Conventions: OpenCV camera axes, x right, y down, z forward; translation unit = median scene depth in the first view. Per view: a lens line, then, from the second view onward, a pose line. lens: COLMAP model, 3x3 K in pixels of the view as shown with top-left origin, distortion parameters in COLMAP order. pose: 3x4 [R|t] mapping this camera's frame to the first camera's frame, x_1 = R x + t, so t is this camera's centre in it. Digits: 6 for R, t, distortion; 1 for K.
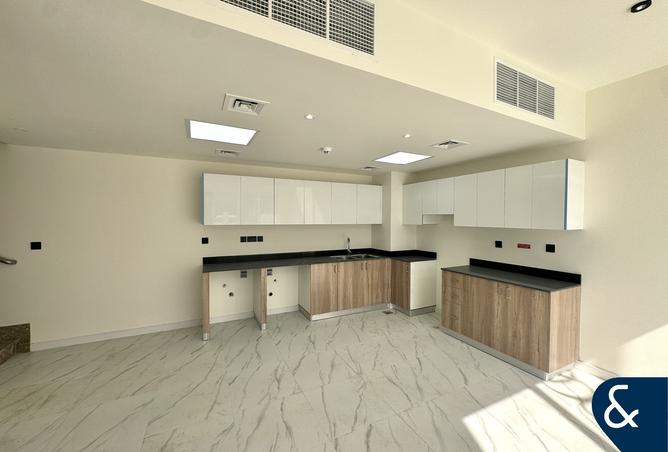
lens RADIAL K [[261.5, 0, 335.5], [0, 261.5, 226.2], [0, 0, 1]] dist [-0.002863, -0.000640]
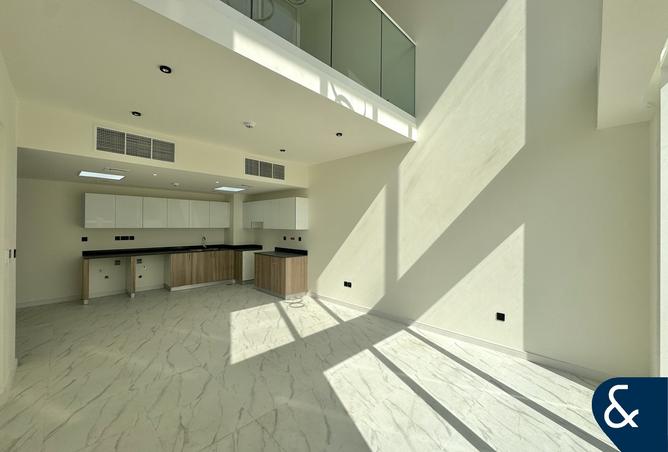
lens RADIAL K [[261.5, 0, 331.5], [0, 261.5, 225.8], [0, 0, 1]] dist [-0.002863, -0.000640]
pose [[0.945081, 0.002024, 0.326831, 0.283156], [0.005501, 0.999741, -0.022099, 0.019958], [-0.326791, 0.022683, 0.944824, -0.721198]]
